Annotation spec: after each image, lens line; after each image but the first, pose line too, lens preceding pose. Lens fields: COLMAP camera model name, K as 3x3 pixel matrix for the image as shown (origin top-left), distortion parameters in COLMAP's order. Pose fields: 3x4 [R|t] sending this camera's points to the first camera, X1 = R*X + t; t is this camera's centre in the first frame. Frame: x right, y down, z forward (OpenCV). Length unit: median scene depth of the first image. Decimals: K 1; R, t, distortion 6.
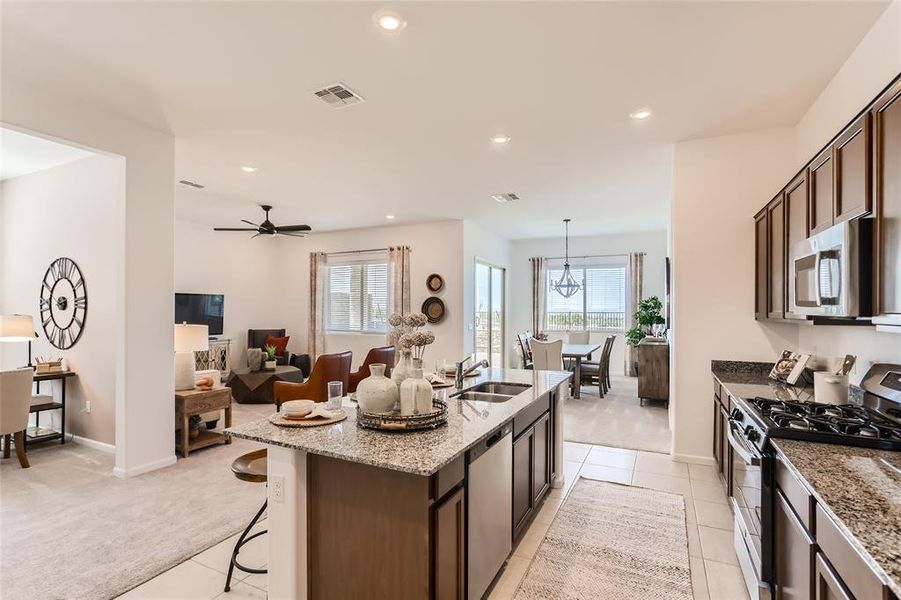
lens RADIAL K [[431.8, 0, 450.0], [0, 431.8, 305.3], [0, 0, 1]] dist [-0.019579, 0.011837]
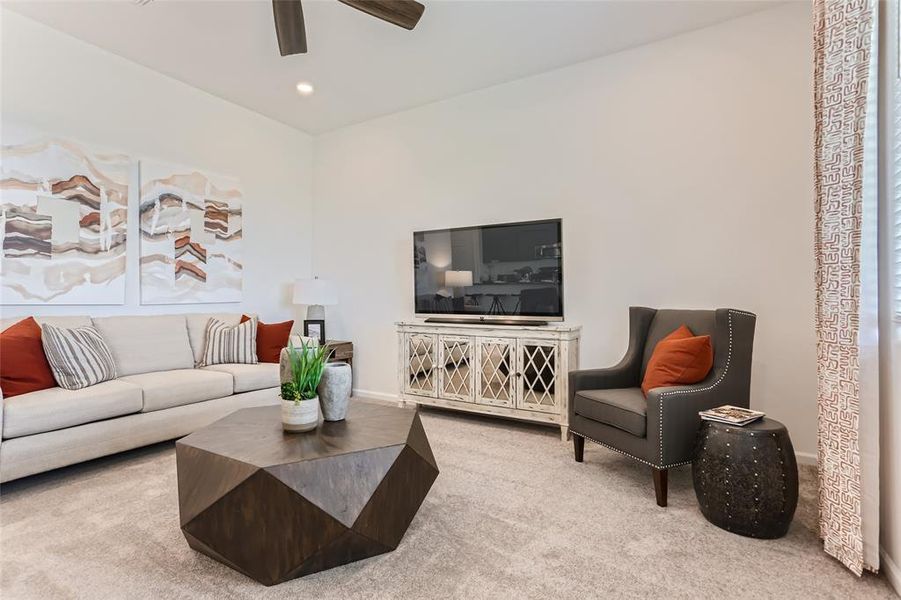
lens RADIAL K [[431.8, 0, 441.7], [0, 431.8, 290.3], [0, 0, 1]] dist [-0.019579, 0.011837]
pose [[-0.078789, -0.029191, -0.996464, -0.106172], [0.005034, 0.999547, -0.029679, 0.051972], [0.996879, -0.007355, -0.078607, 0.862829]]
